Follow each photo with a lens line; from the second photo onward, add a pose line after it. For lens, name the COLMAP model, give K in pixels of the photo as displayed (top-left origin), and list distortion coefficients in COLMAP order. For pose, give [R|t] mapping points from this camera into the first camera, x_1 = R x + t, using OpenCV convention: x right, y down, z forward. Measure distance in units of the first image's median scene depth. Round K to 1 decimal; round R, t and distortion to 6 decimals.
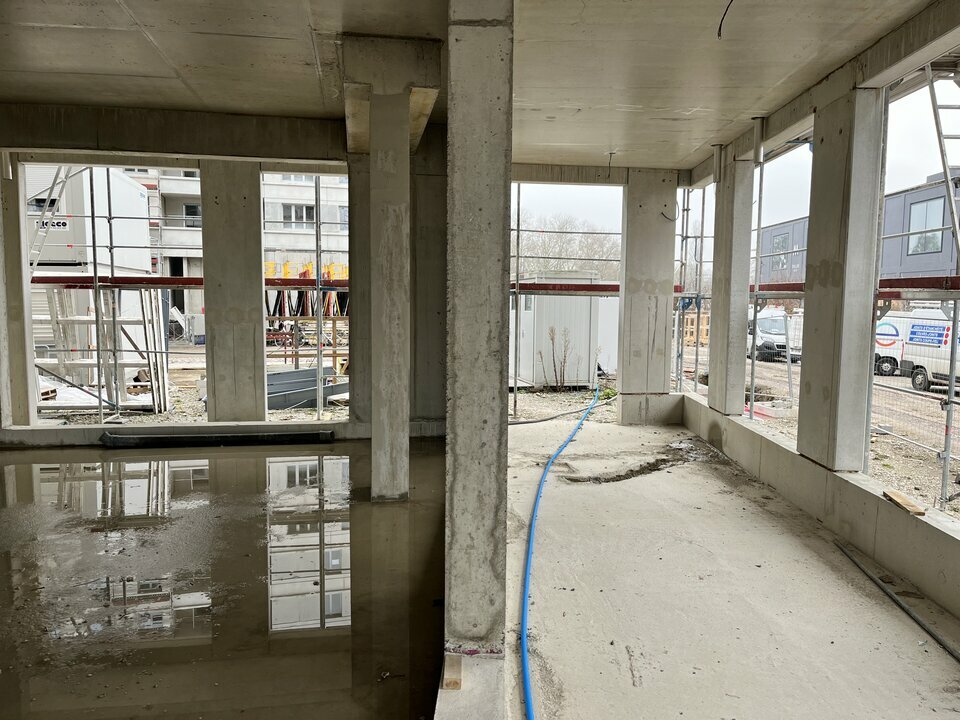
lens RADIAL K [[725.6, 0, 485.7], [0, 725.6, 371.3], [0, 0, 1]] dist [0.057422, -0.079794]
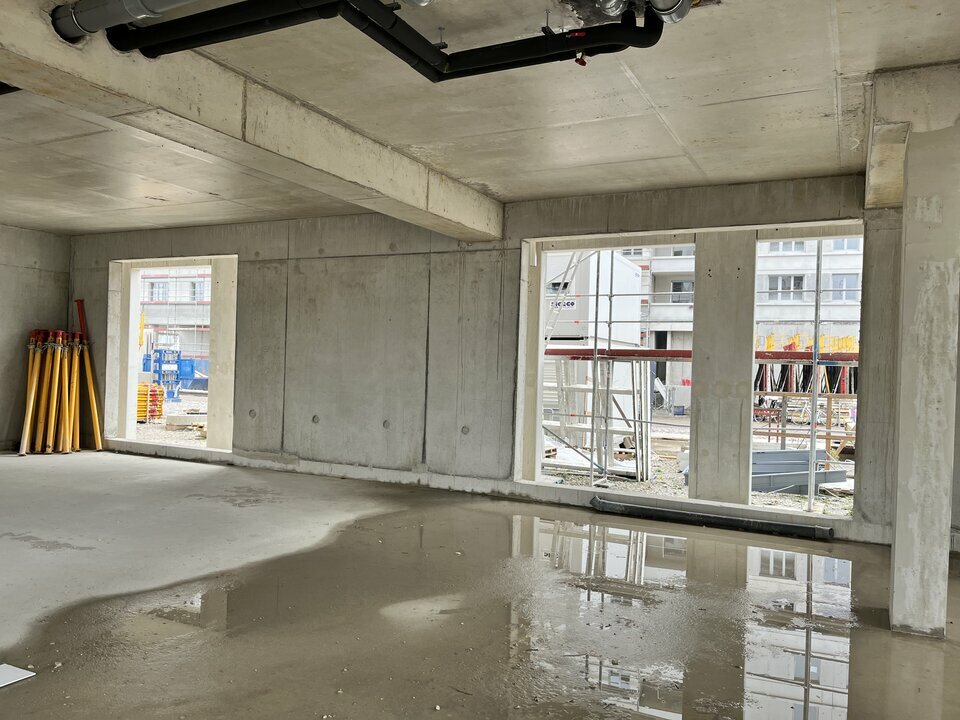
lens RADIAL K [[725.6, 0, 485.1], [0, 725.6, 360.3], [0, 0, 1]] dist [0.057422, -0.079794]
pose [[0.807089, 0.012237, -0.590302, -0.033943], [-0.079469, 0.992939, -0.088070, -0.005600], [0.585057, 0.117991, 0.802363, 0.048269]]
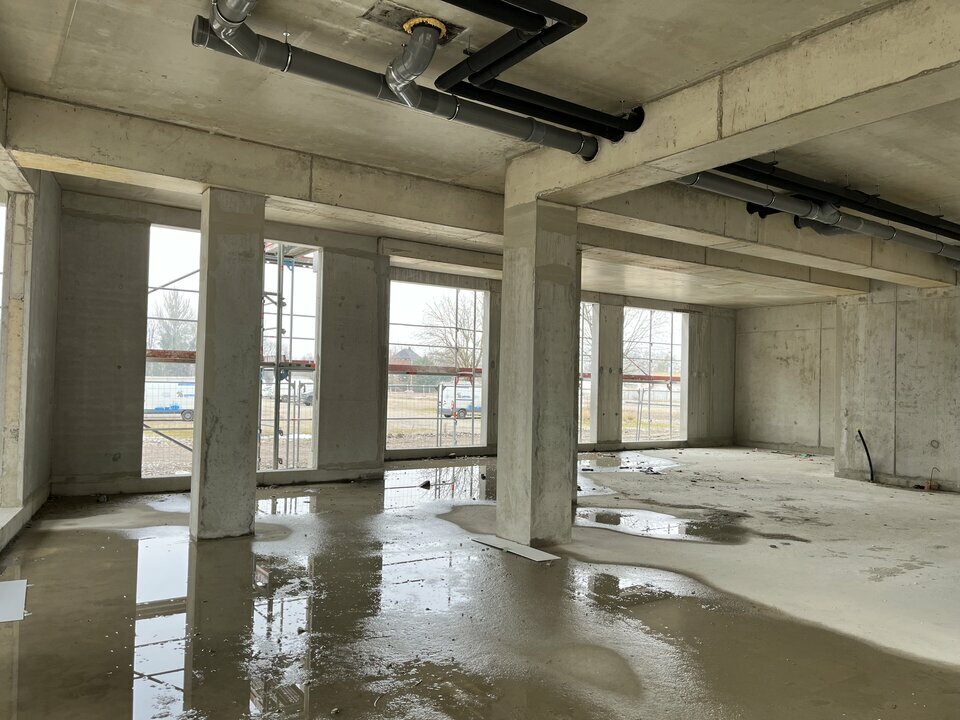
lens RADIAL K [[725.6, 0, 478.8], [0, 725.6, 365.7], [0, 0, 1]] dist [0.057422, -0.079794]
pose [[-0.910022, -0.041969, -0.412431, -0.156526], [-0.072218, 0.995700, 0.058025, -0.068474], [0.408222, 0.082589, -0.909139, 0.922109]]
